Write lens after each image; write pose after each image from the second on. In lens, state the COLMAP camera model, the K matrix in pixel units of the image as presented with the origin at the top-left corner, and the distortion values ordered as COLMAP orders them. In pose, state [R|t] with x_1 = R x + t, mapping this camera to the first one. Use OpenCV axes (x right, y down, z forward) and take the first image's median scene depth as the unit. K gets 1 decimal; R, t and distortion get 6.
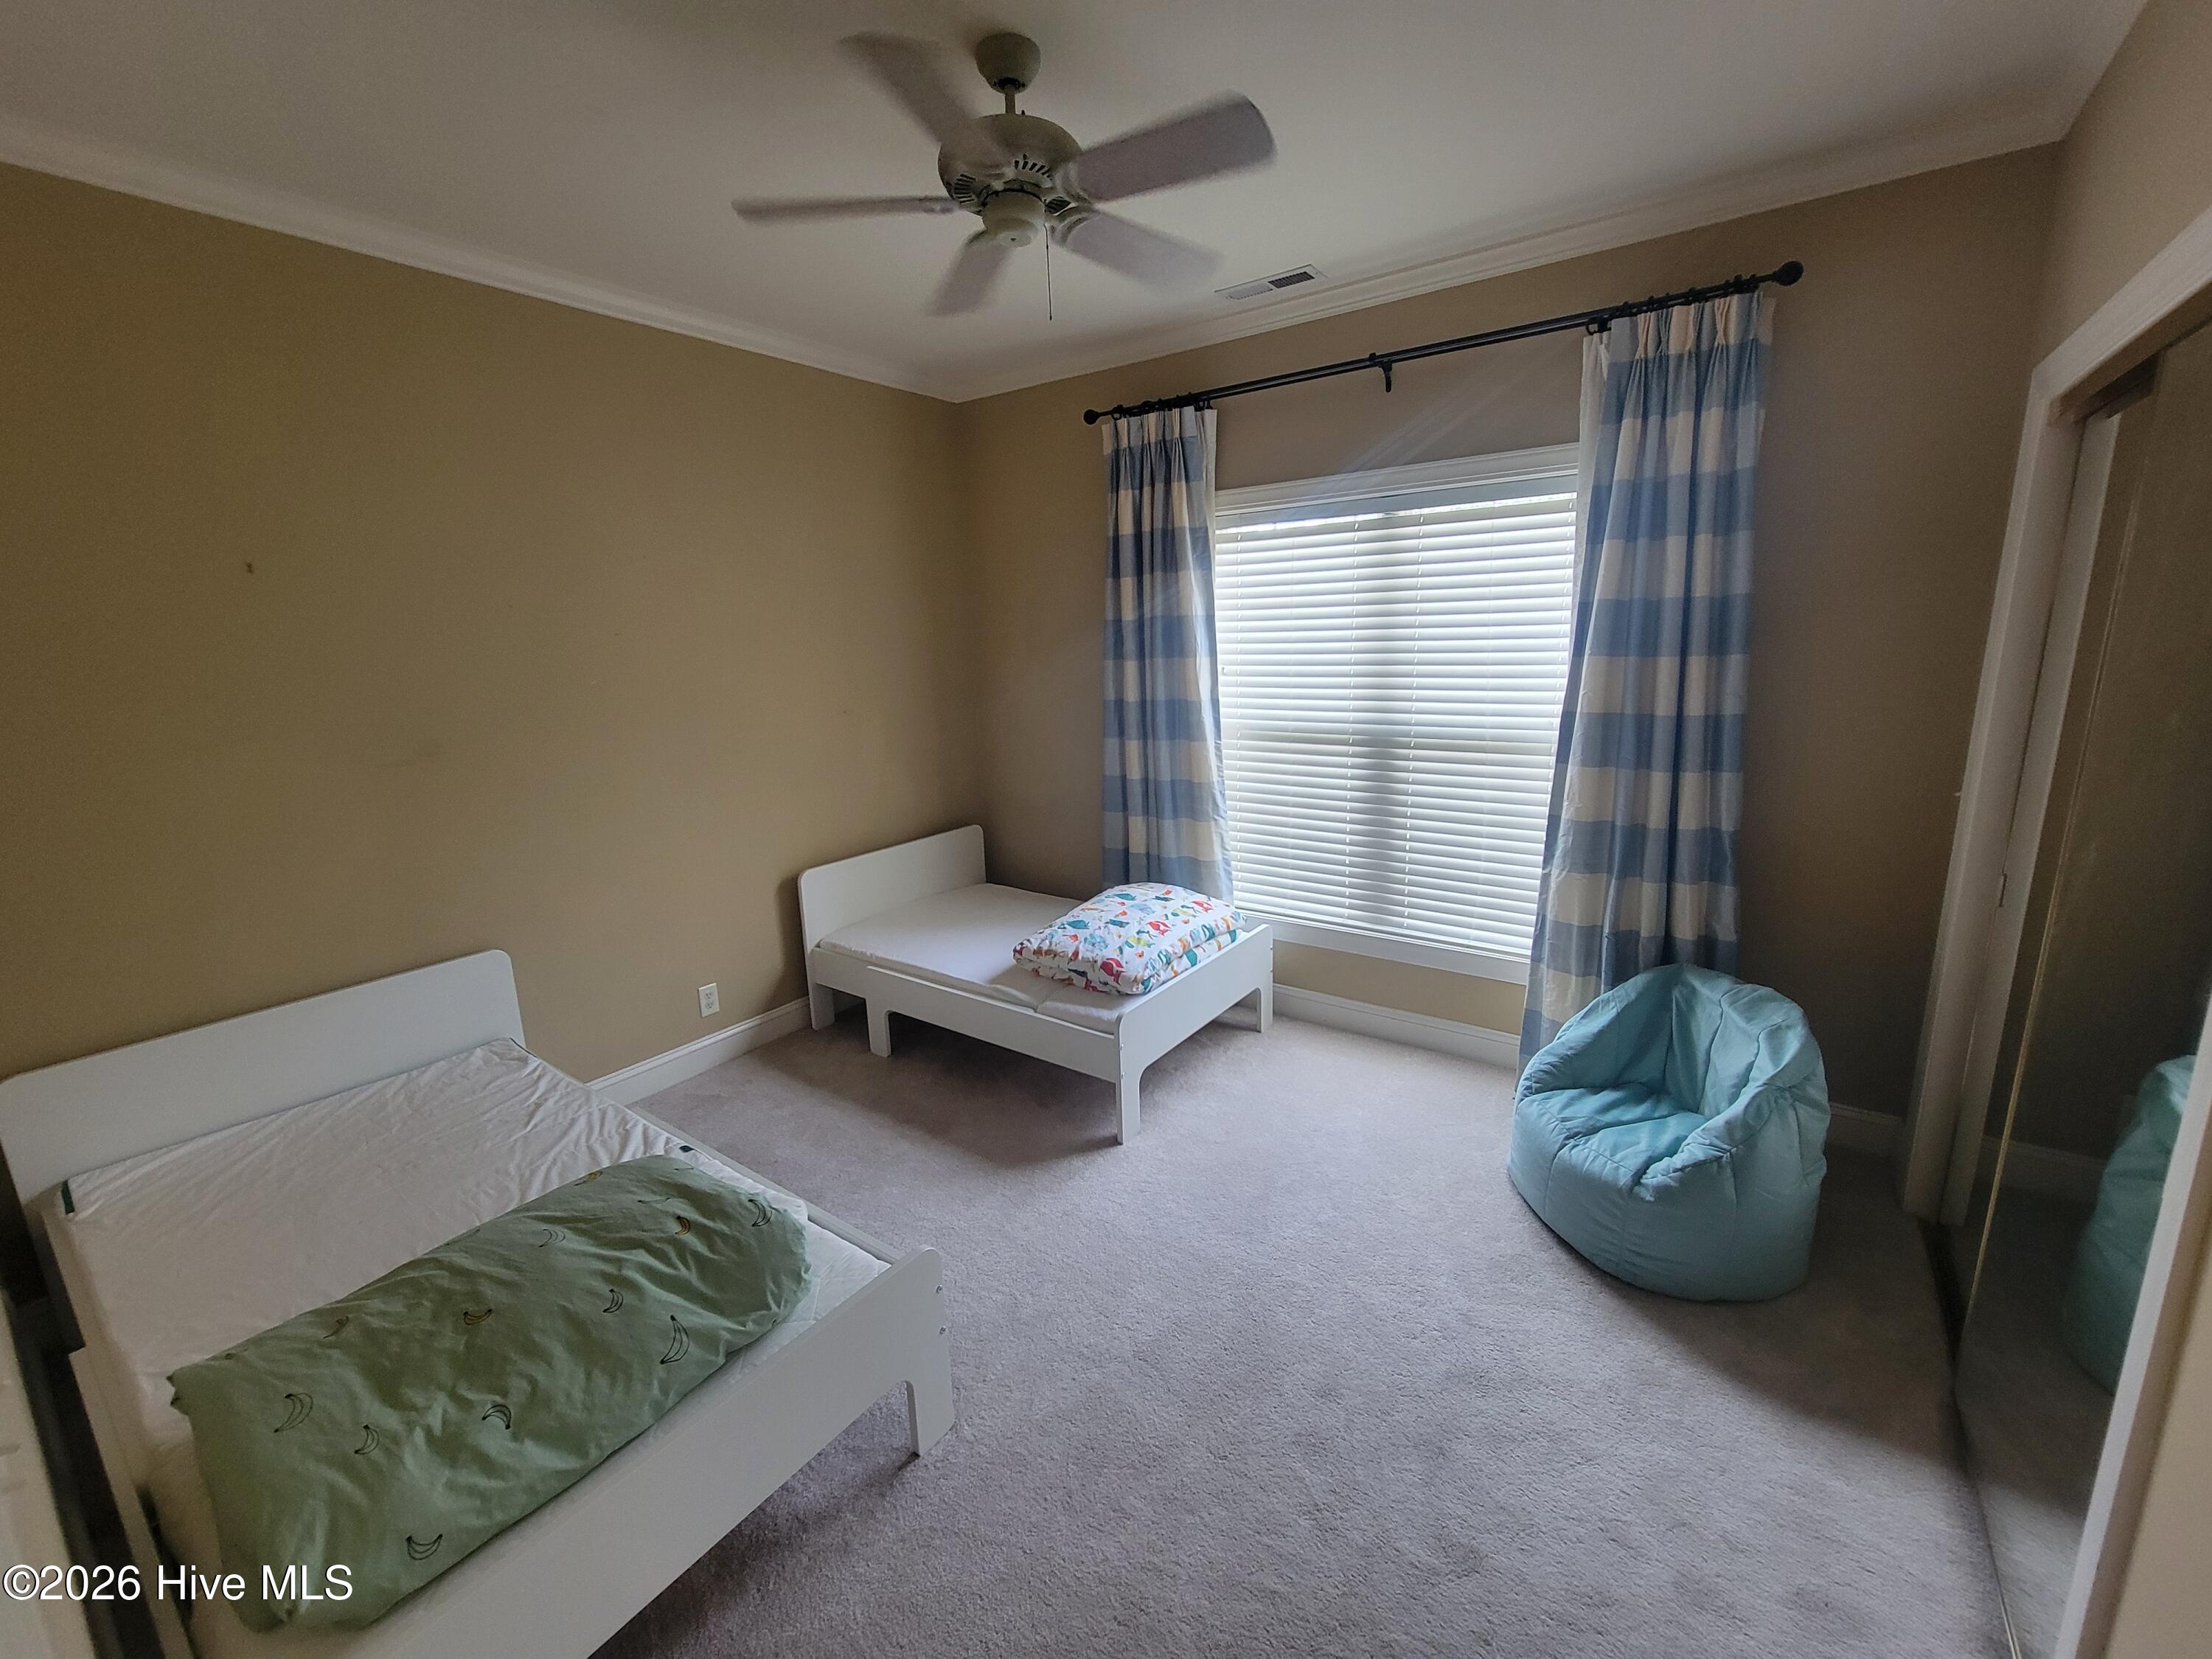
lens RADIAL K [[900.6, 0, 1107.3], [0, 900.6, 822.9], [0, 0, 1]] dist [0.001912, 0.000809]
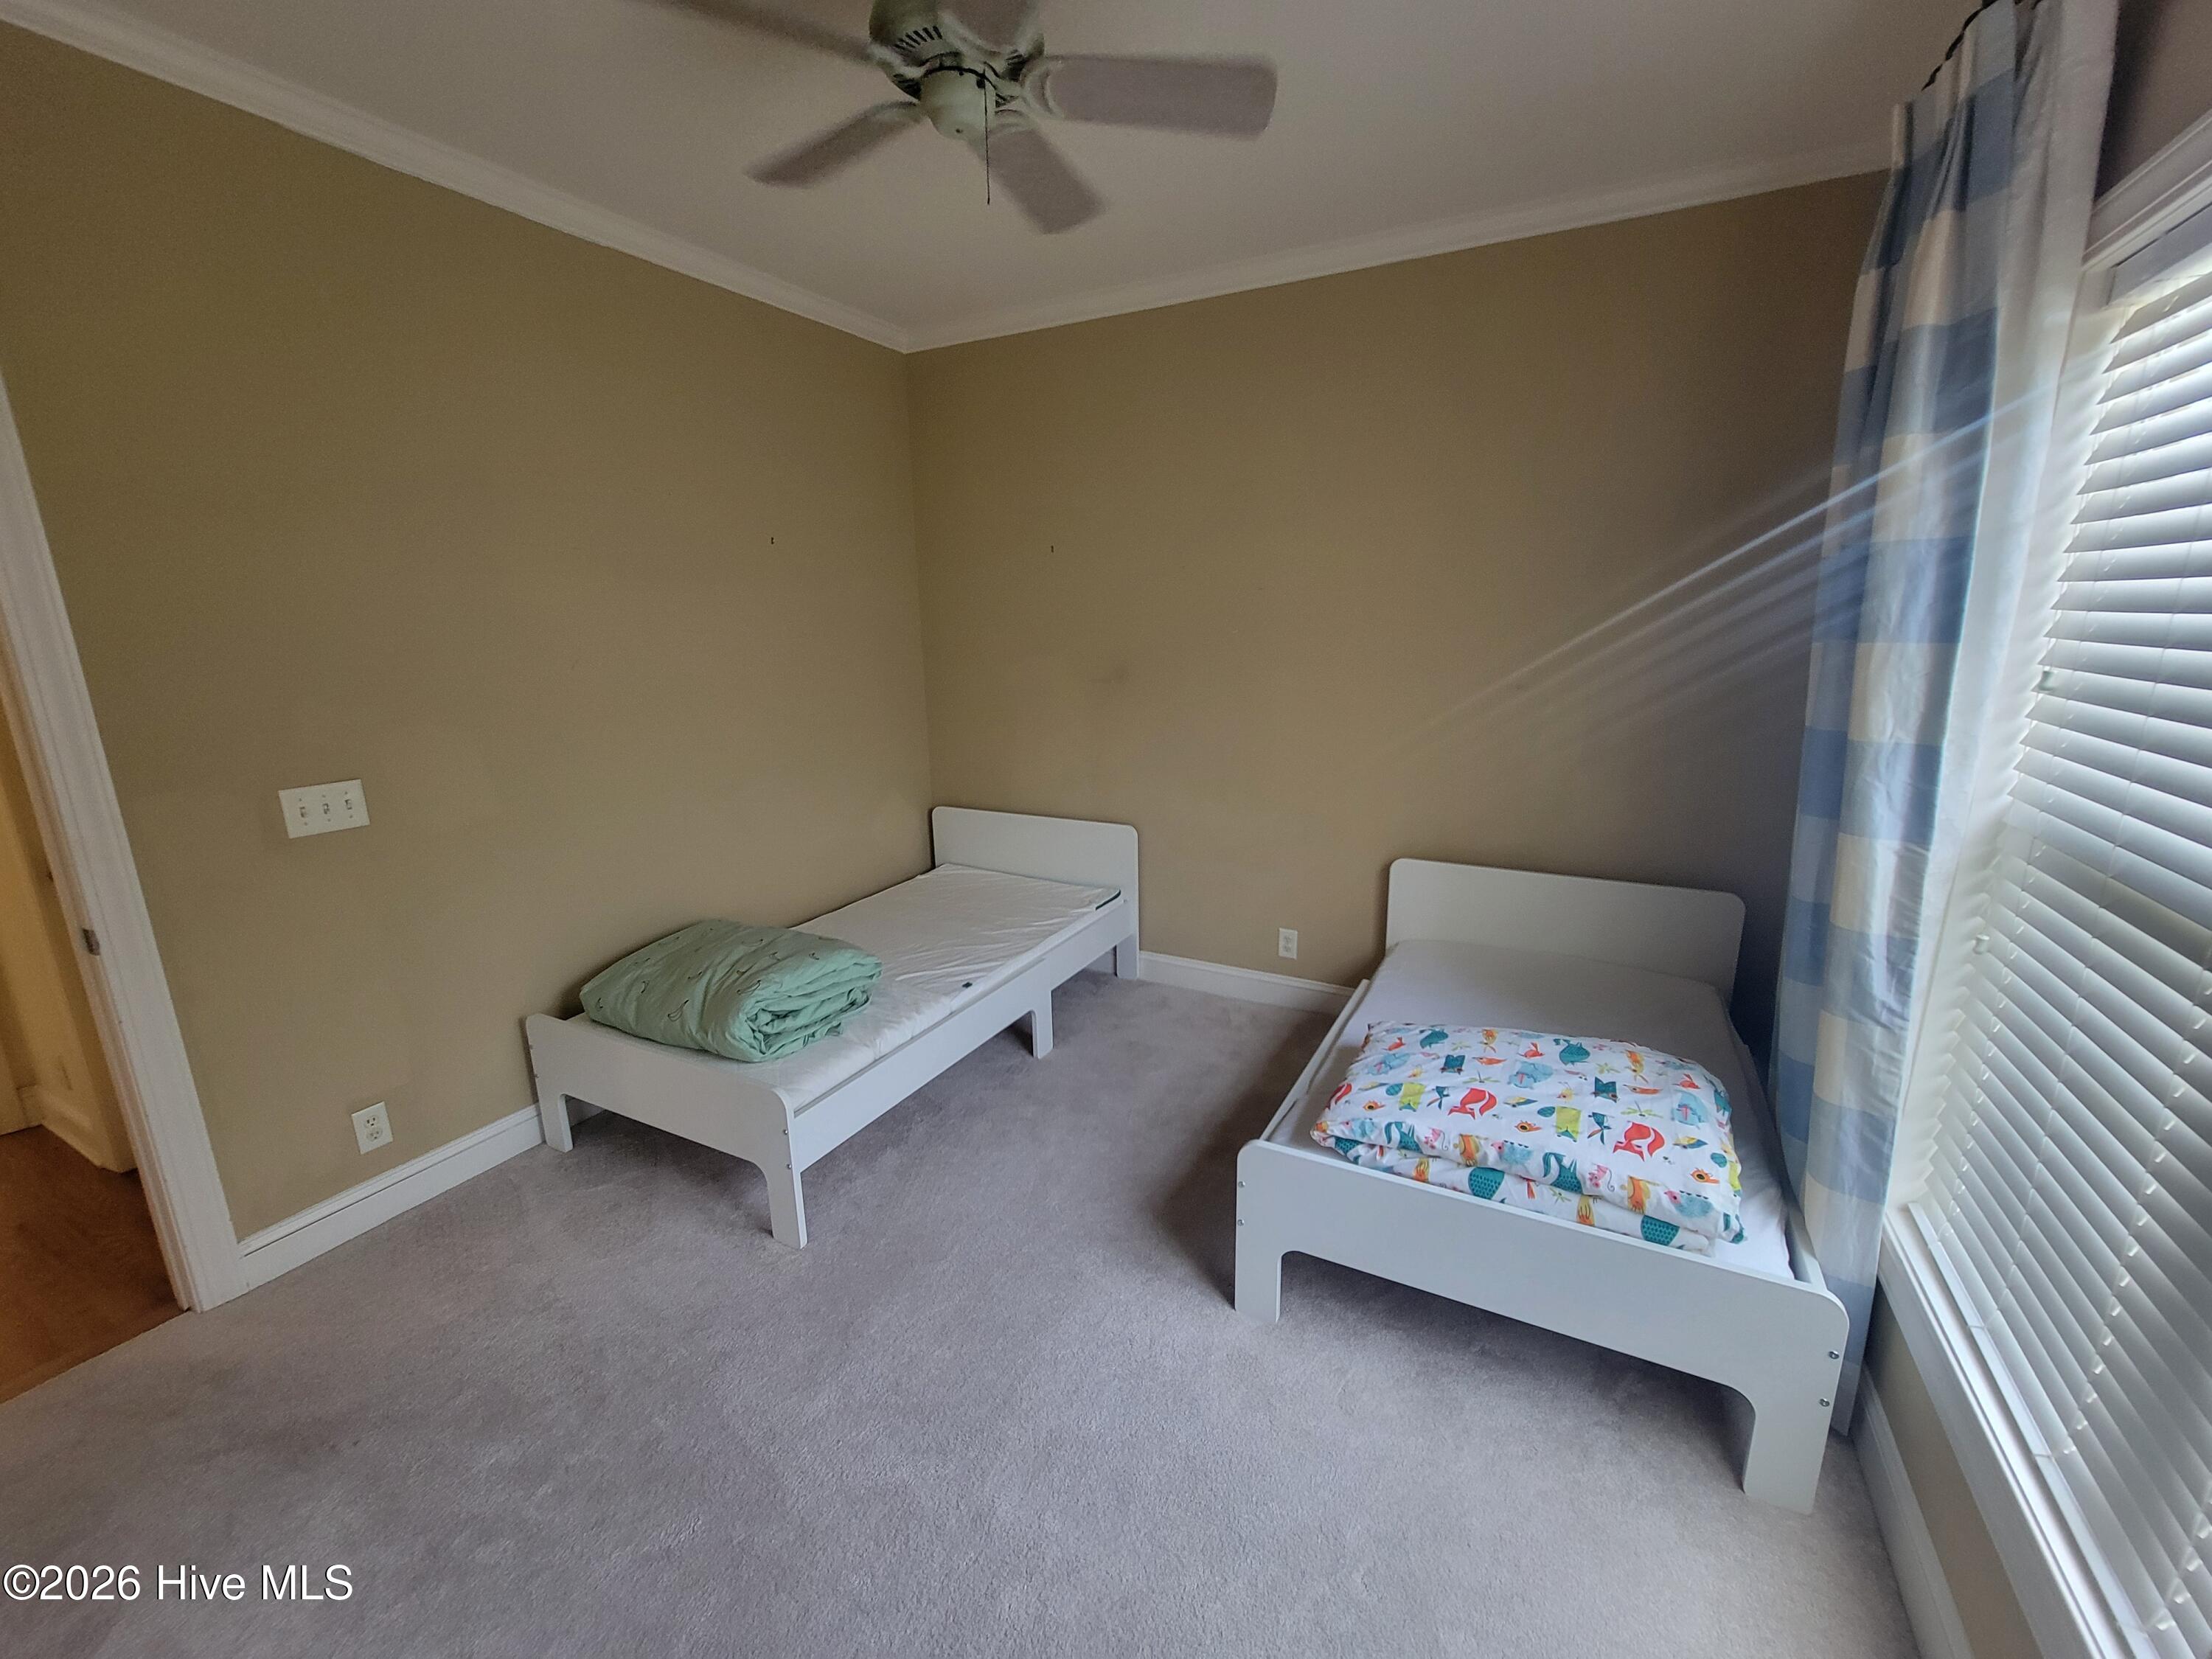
lens RADIAL K [[900.6, 0, 1110.2], [0, 900.6, 824.2], [0, 0, 1]] dist [0.001912, 0.000809]
pose [[0.149173, 0.253495, -0.955766, 0.523333], [-0.198143, 0.954639, 0.222270, -0.135956], [0.968755, 0.156222, 0.192634, 0.621696]]
